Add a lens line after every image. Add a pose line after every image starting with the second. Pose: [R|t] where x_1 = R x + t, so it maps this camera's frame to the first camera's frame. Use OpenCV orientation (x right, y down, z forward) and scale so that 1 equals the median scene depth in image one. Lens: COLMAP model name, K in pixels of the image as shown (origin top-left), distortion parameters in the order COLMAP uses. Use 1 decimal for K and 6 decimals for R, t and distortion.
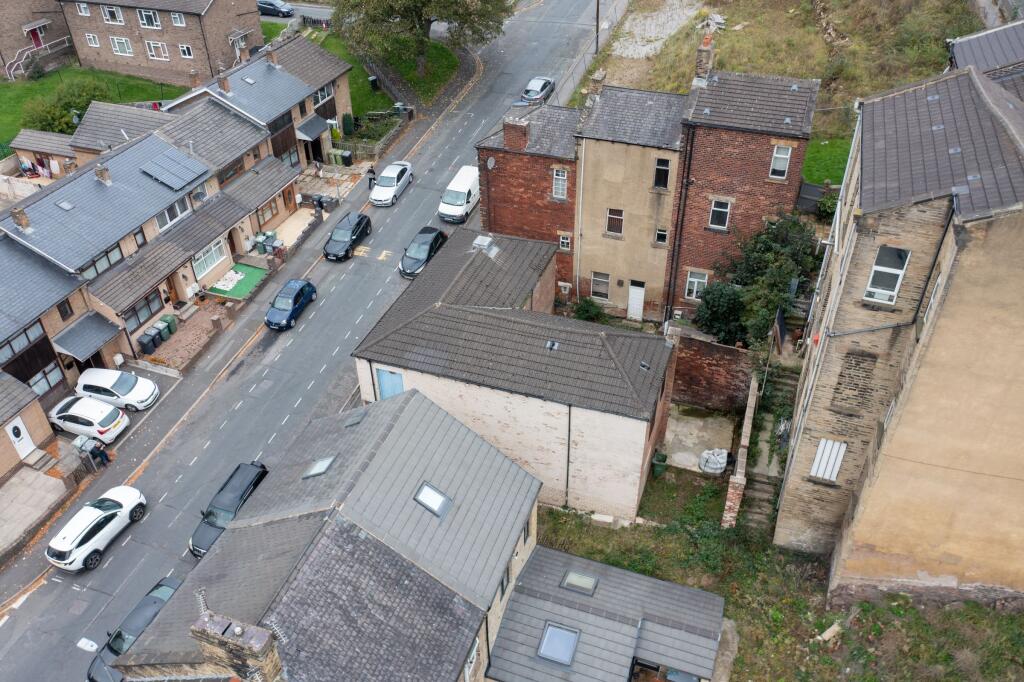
lens RADIAL K [[806.5, 0, 507.0], [0, 806.5, 334.8], [0, 0, 1]] dist [-0.010221, 0.002262]
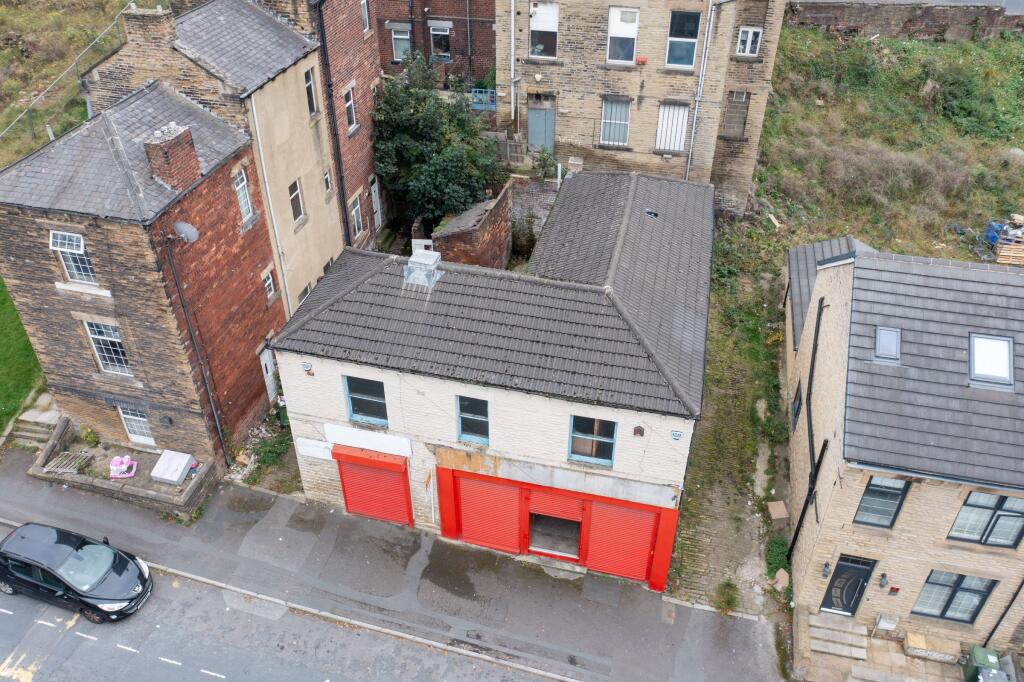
lens RADIAL K [[806.5, 0, 508.5], [0, 806.5, 338.7], [0, 0, 1]] dist [-0.010221, 0.002262]
pose [[-0.113681, -0.583106, 0.804403, -0.513817], [0.599655, 0.605275, 0.523504, -0.331926], [-0.792143, 0.541877, 0.280854, 0.774951]]
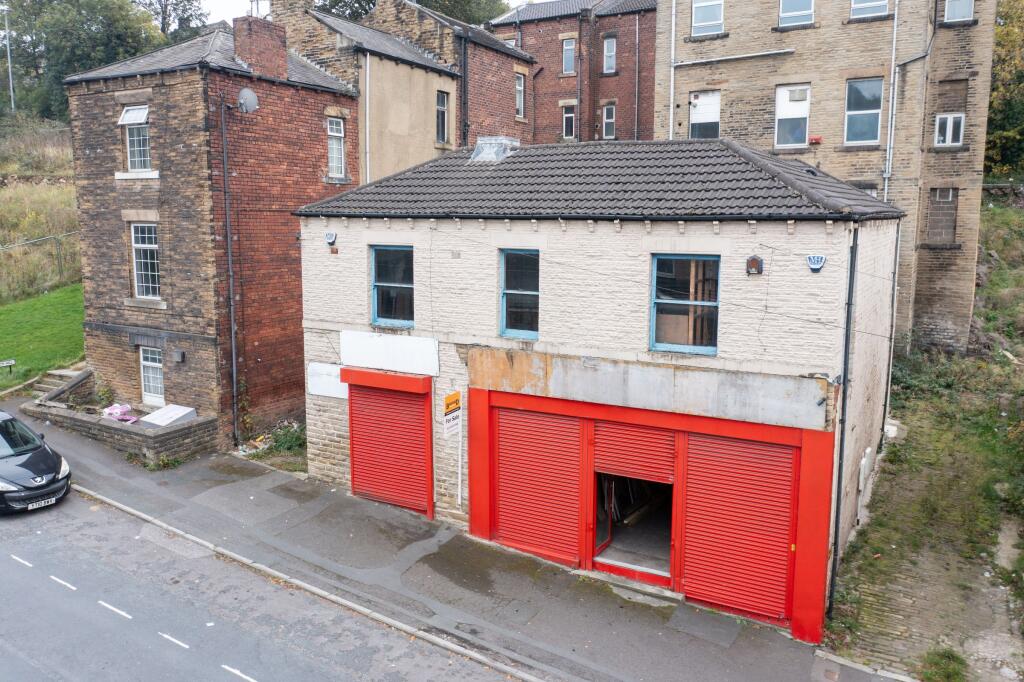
lens RADIAL K [[806.5, 0, 509.1], [0, 806.5, 338.9], [0, 0, 1]] dist [-0.010221, 0.002262]
pose [[0.169429, -0.130597, 0.976851, -0.485440], [0.590916, 0.806715, 0.005360, -0.018293], [-0.788741, 0.576329, 0.213853, 0.909372]]
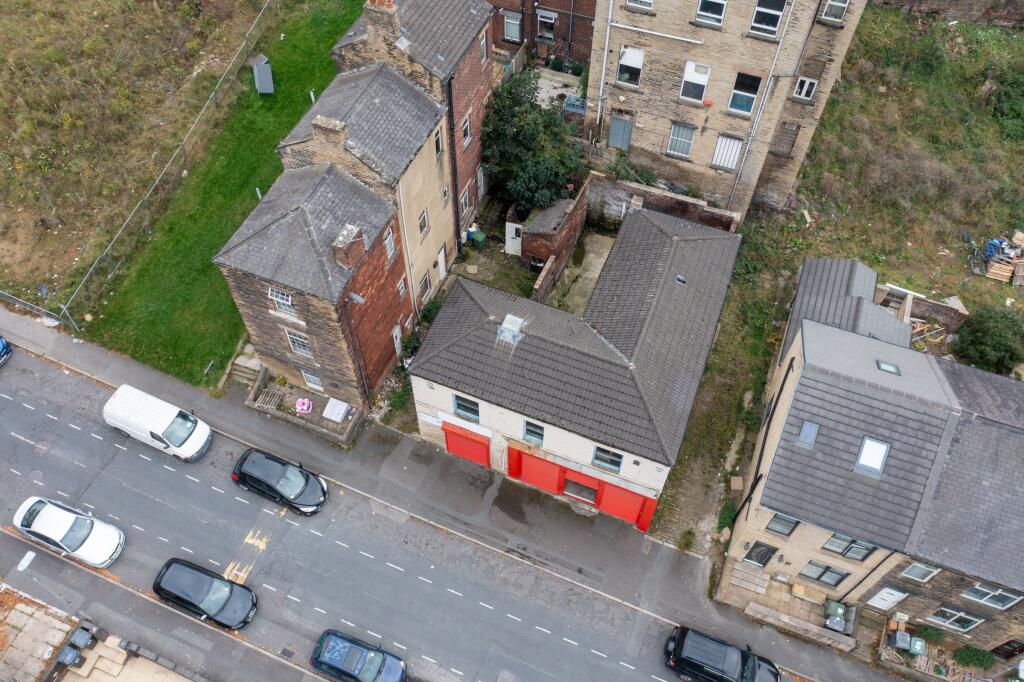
lens RADIAL K [[806.5, 0, 508.1], [0, 806.5, 337.8], [0, 0, 1]] dist [-0.010221, 0.002262]
pose [[0.026713, -0.814596, 0.579413, -0.514814], [0.598952, 0.477101, 0.643142, -0.631539], [-0.800340, 0.329861, 0.500648, 0.544870]]
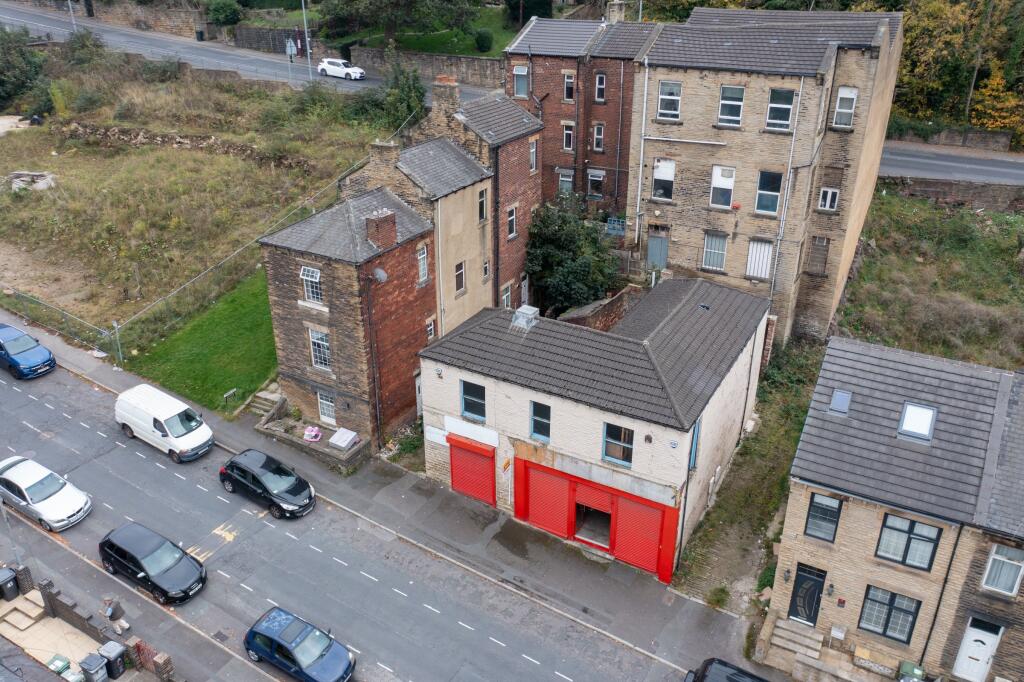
lens RADIAL K [[806.5, 0, 508.4], [0, 806.5, 337.7], [0, 0, 1]] dist [-0.010221, 0.002262]
pose [[0.164085, -0.418470, 0.893285, -0.772436], [0.594932, 0.764310, 0.248769, -0.303368], [-0.786849, 0.490625, 0.374373, 0.669346]]
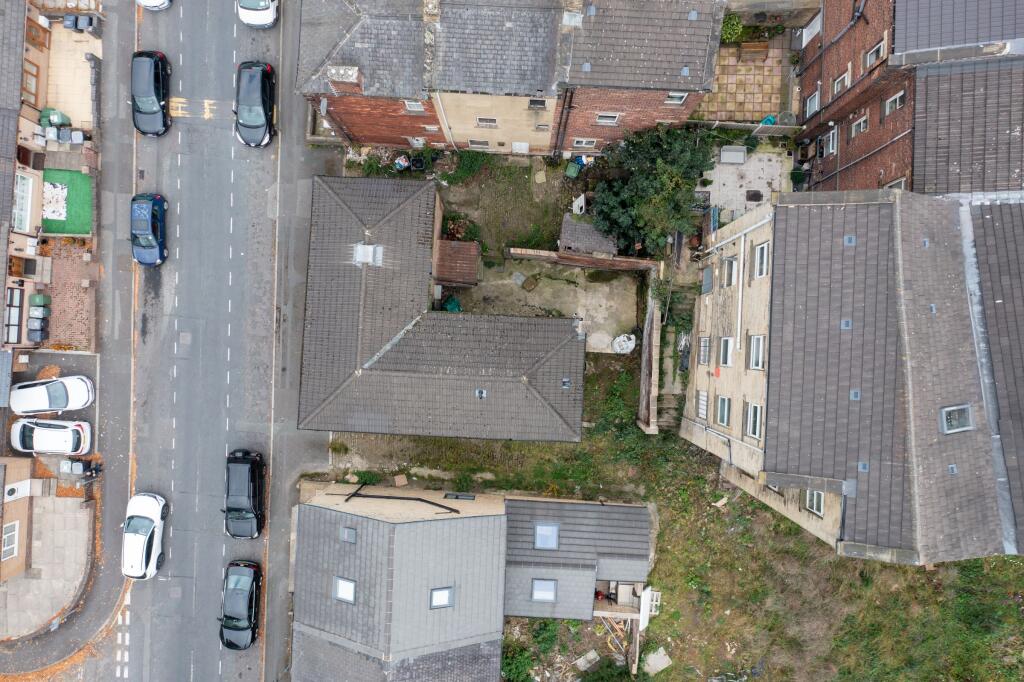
lens RADIAL K [[806.5, 0, 503.8], [0, 806.5, 334.2], [0, 0, 1]] dist [-0.010221, 0.002262]
pose [[0.955703, -0.294304, 0.004196, 0.084453], [0.178303, 0.590233, 0.787295, -0.712766], [-0.234180, -0.751671, 0.616563, 0.313910]]
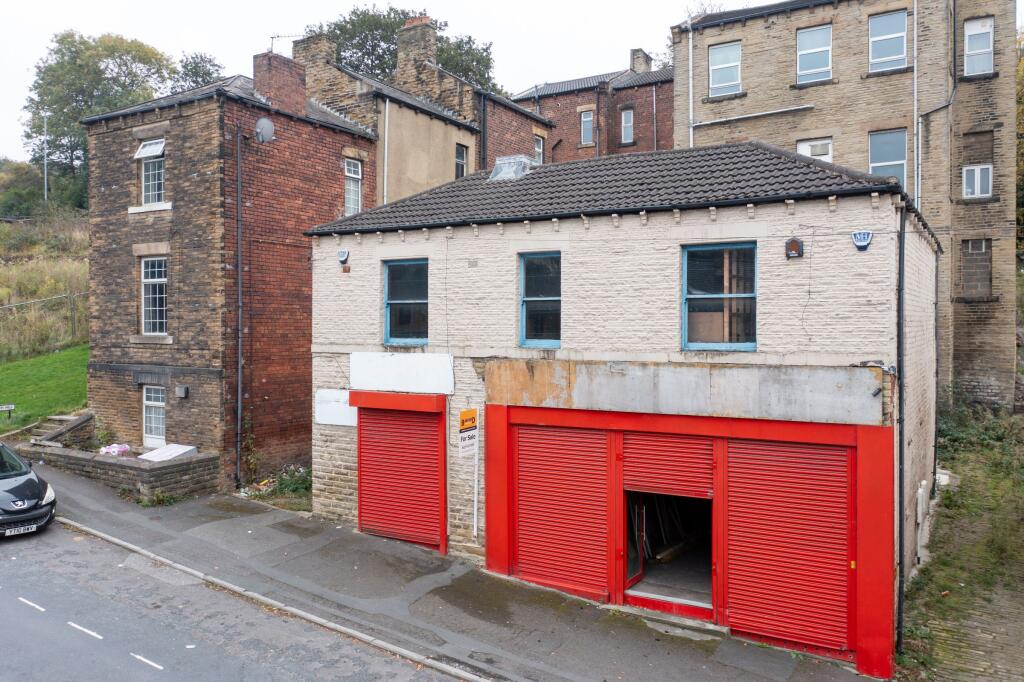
lens RADIAL K [[806.5, 0, 509.5], [0, 806.5, 338.3], [0, 0, 1]] dist [-0.010221, 0.002262]
pose [[0.192640, 0.001188, 0.981269, -0.462859], [0.590941, 0.798188, -0.116978, 0.017021], [-0.783376, 0.602407, 0.153061, 0.941052]]
